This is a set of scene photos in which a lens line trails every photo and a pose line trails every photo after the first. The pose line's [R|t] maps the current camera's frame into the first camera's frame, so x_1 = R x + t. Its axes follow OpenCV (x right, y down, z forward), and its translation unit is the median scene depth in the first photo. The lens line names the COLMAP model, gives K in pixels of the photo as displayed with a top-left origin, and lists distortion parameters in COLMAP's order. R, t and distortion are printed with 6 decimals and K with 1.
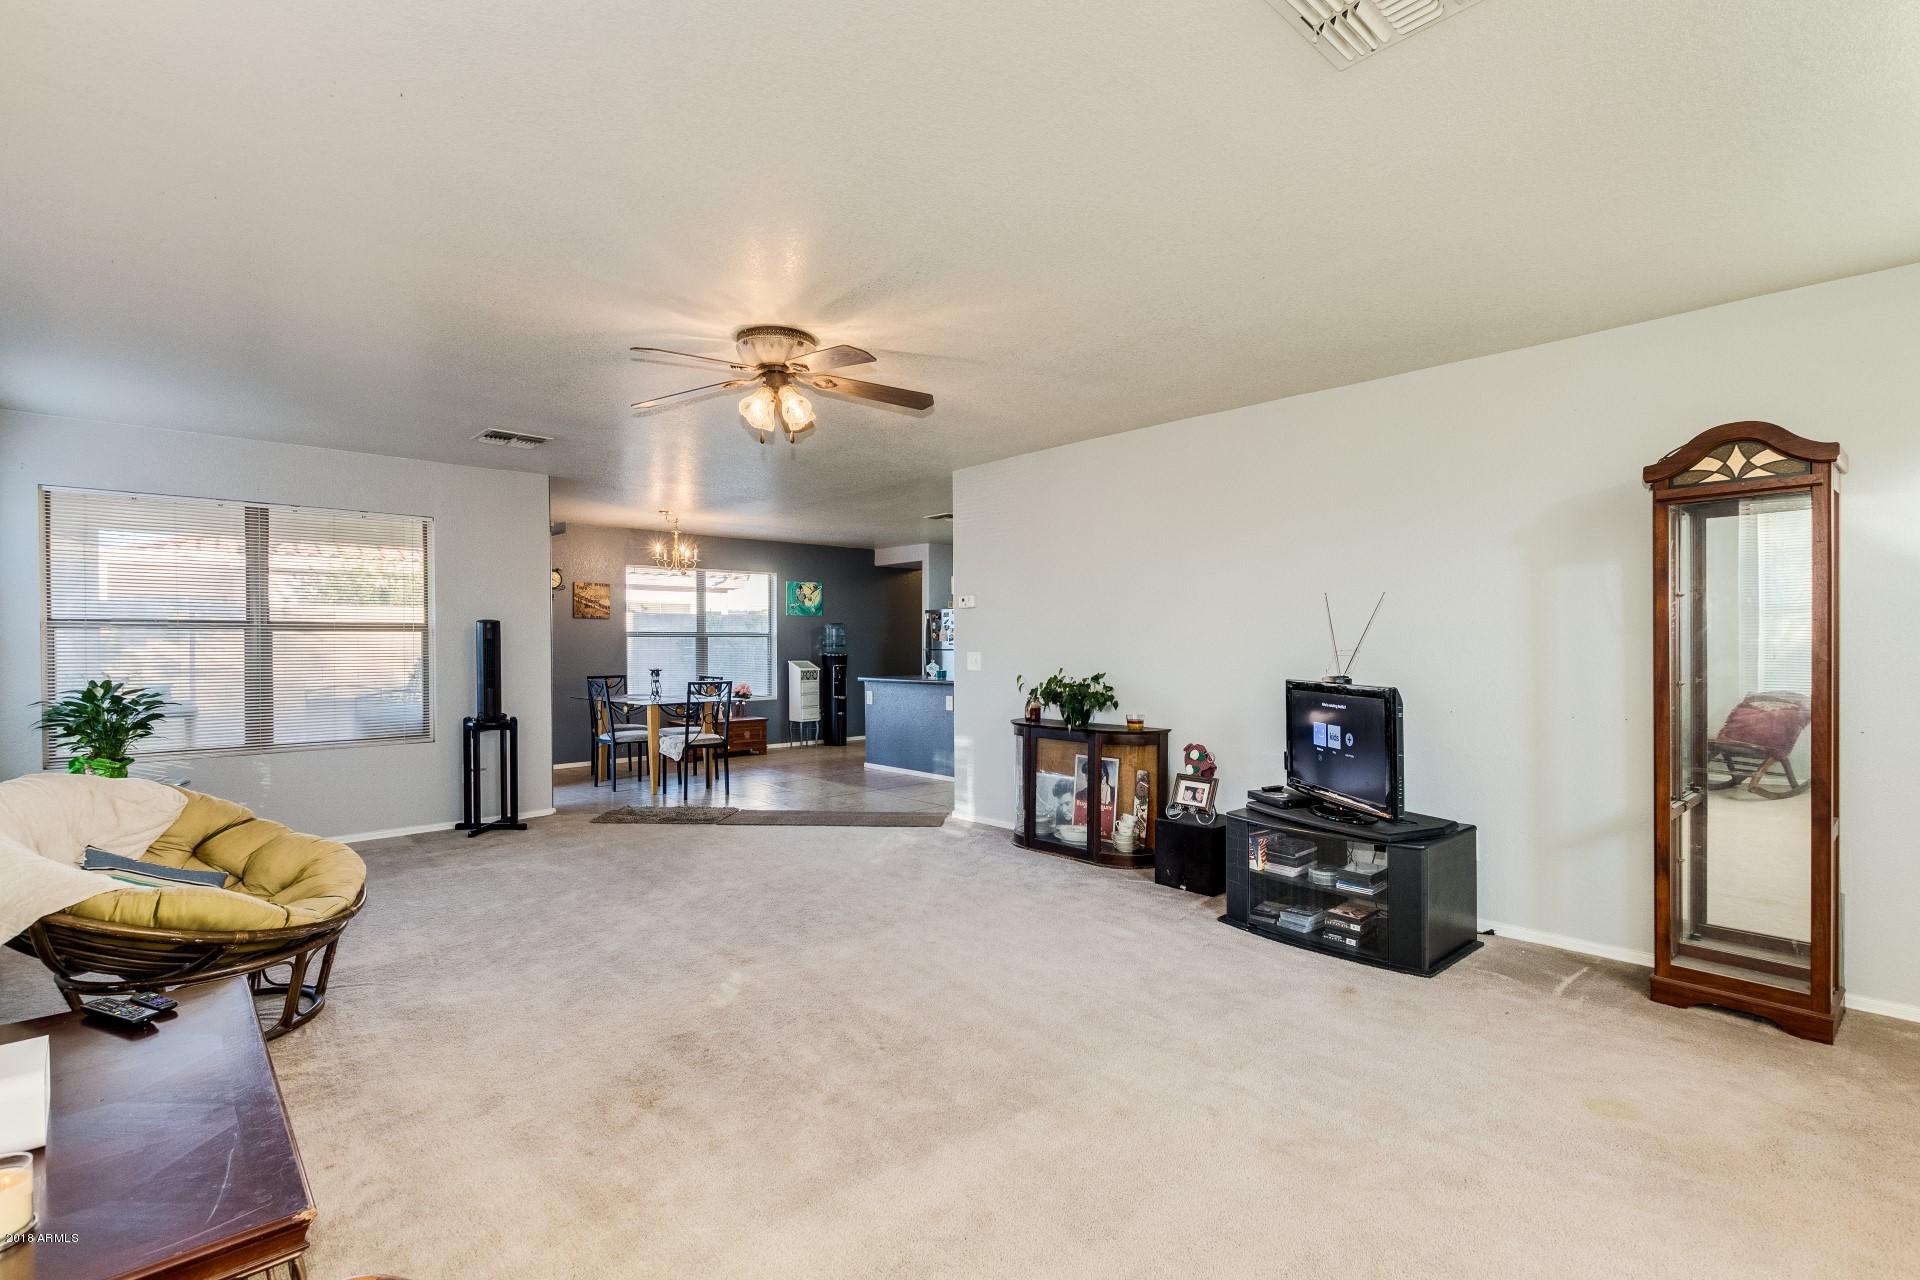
lens RADIAL K [[870.5, 0, 960.0], [0, 870.5, 640.0], [0, 0, 1]] dist [-0.048537, -0.000017]
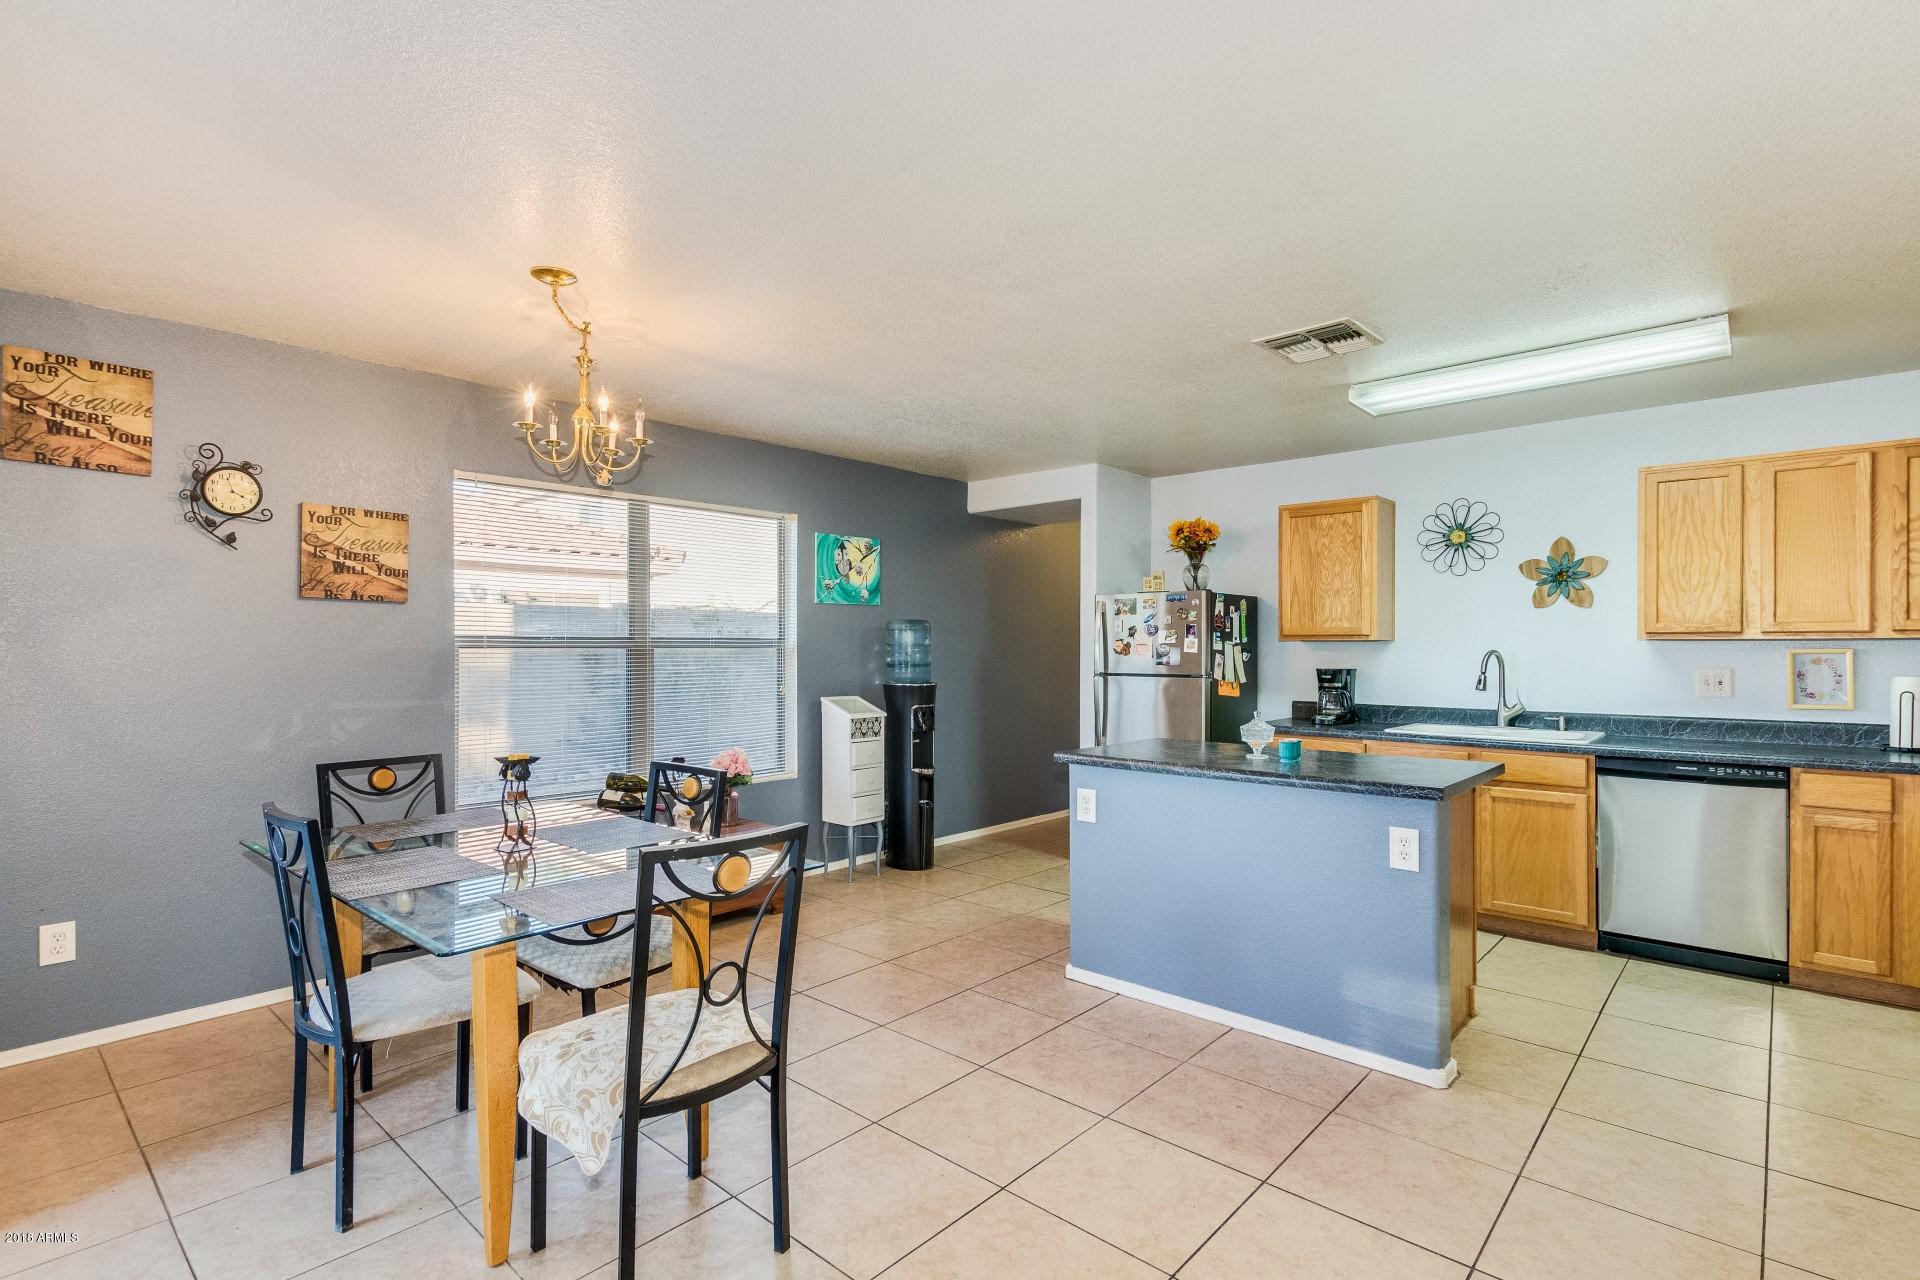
lens RADIAL K [[922.5, 0, 960.0], [0, 922.5, 640.0], [0, 0, 1]] dist [-0.000746, -0.000369]
pose [[0.996570, 0.003581, 0.082679, -0.163344], [-0.002971, 0.999967, -0.007498, -0.004311], [-0.082703, 0.007226, 0.996548, 0.484890]]
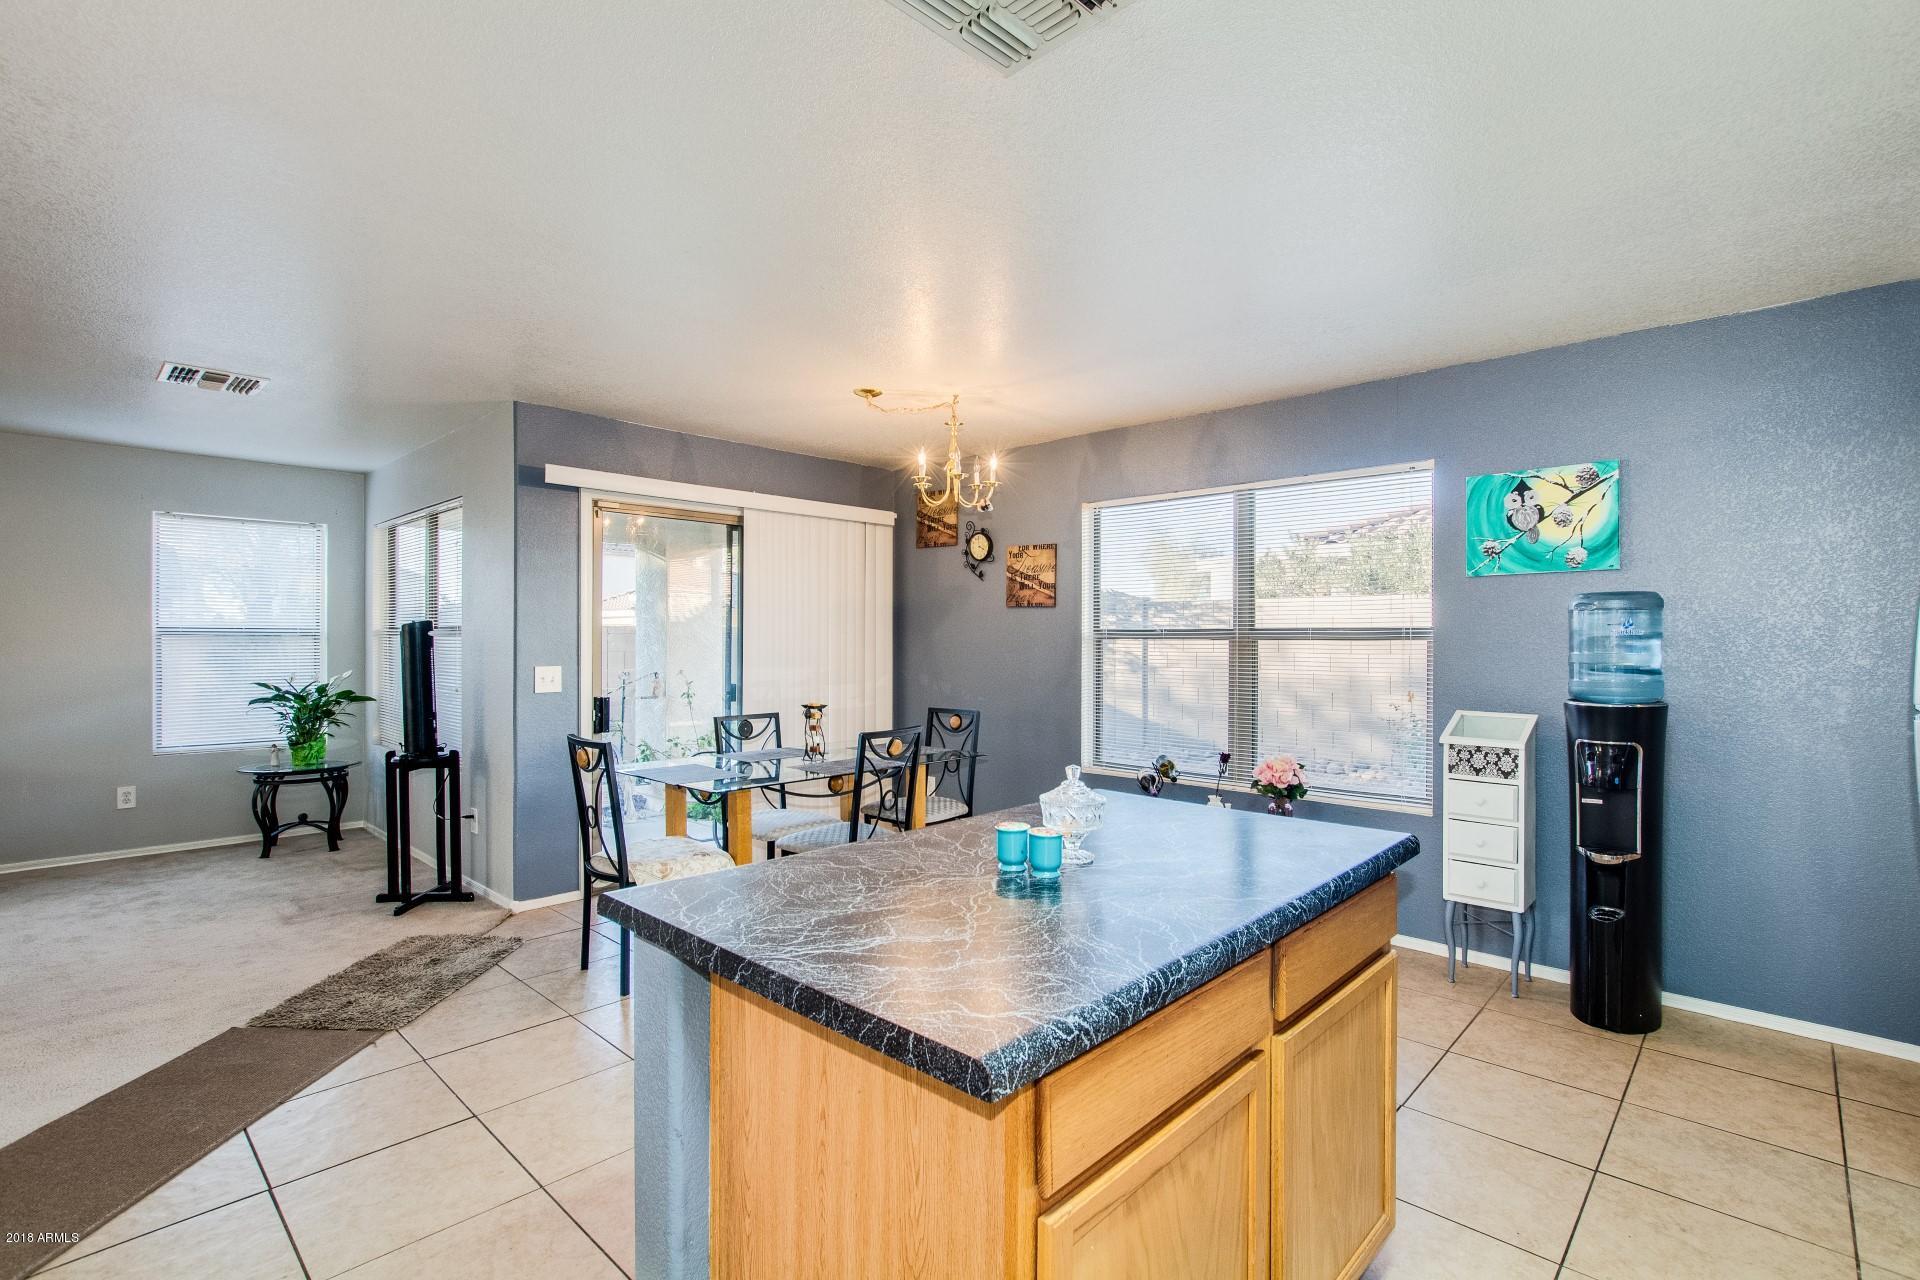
lens RADIAL K [[897.3, 0, 952.3], [0, 897.3, 631.7], [0, 0, 1]] dist [0.004367, 0.000000]
pose [[0.055786, -0.004335, -0.998433, 0.143189], [-0.002458, 0.999987, -0.004479, -0.004924], [0.998440, 0.002704, 0.055775, 0.784124]]
